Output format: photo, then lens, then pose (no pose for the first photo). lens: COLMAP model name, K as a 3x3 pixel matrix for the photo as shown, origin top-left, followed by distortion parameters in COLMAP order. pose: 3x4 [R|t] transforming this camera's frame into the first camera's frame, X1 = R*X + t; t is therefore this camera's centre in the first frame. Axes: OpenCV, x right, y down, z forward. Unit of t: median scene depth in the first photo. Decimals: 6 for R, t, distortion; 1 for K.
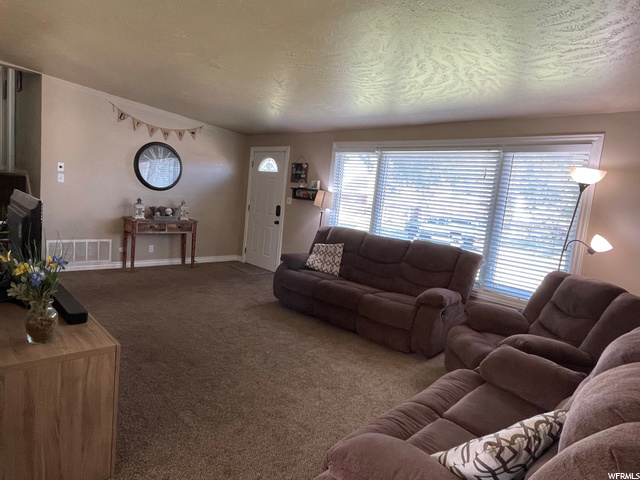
lens RADIAL K [[378.8, 0, 320.0], [0, 378.8, 240.0], [0, 0, 1]] dist [0.000584, 0.001093]
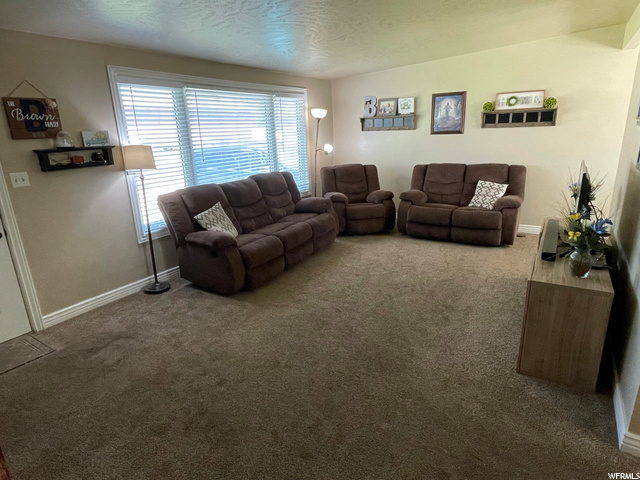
lens RADIAL K [[378.8, 0, 320.0], [0, 378.8, 240.0], [0, 0, 1]] dist [0.000584, 0.001093]
pose [[-0.221631, -0.364813, 0.904318, -0.684800], [0.126116, 0.908869, 0.397558, -0.193433], [-0.966941, 0.202161, -0.155425, 0.789227]]
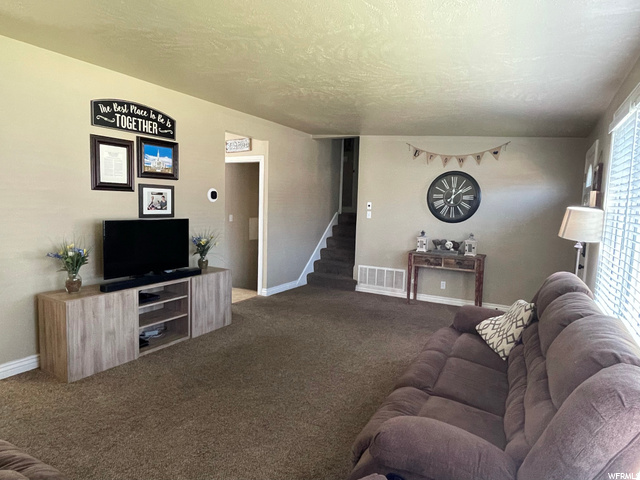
lens RADIAL K [[385.7, 0, 318.5], [0, 385.7, 240.3], [0, 0, 1]] dist [-0.001799, -0.000126]
pose [[0.254693, 0.001455, -0.967021, 0.425404], [-0.117082, 0.992689, -0.029343, -0.023870], [0.959908, 0.120694, 0.253001, 0.484950]]
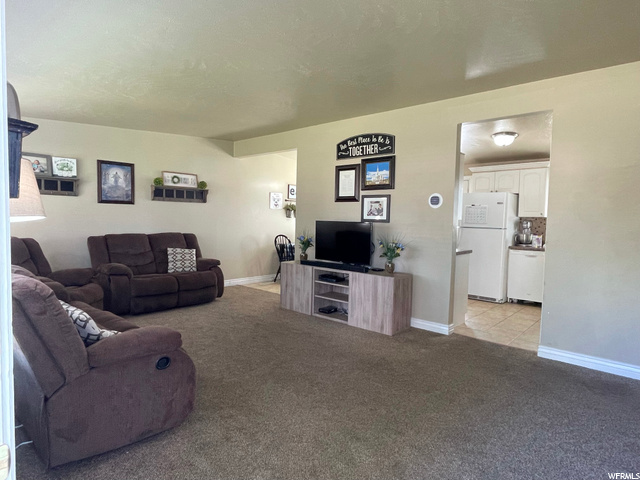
lens RADIAL K [[378.8, 0, 320.0], [0, 378.8, 240.0], [0, 0, 1]] dist [0.000584, 0.001093]
pose [[-0.990676, -0.121342, -0.061943, -0.189722], [-0.130172, 0.977229, 0.167569, -0.141099], [0.040199, 0.174070, -0.983912, 1.221668]]
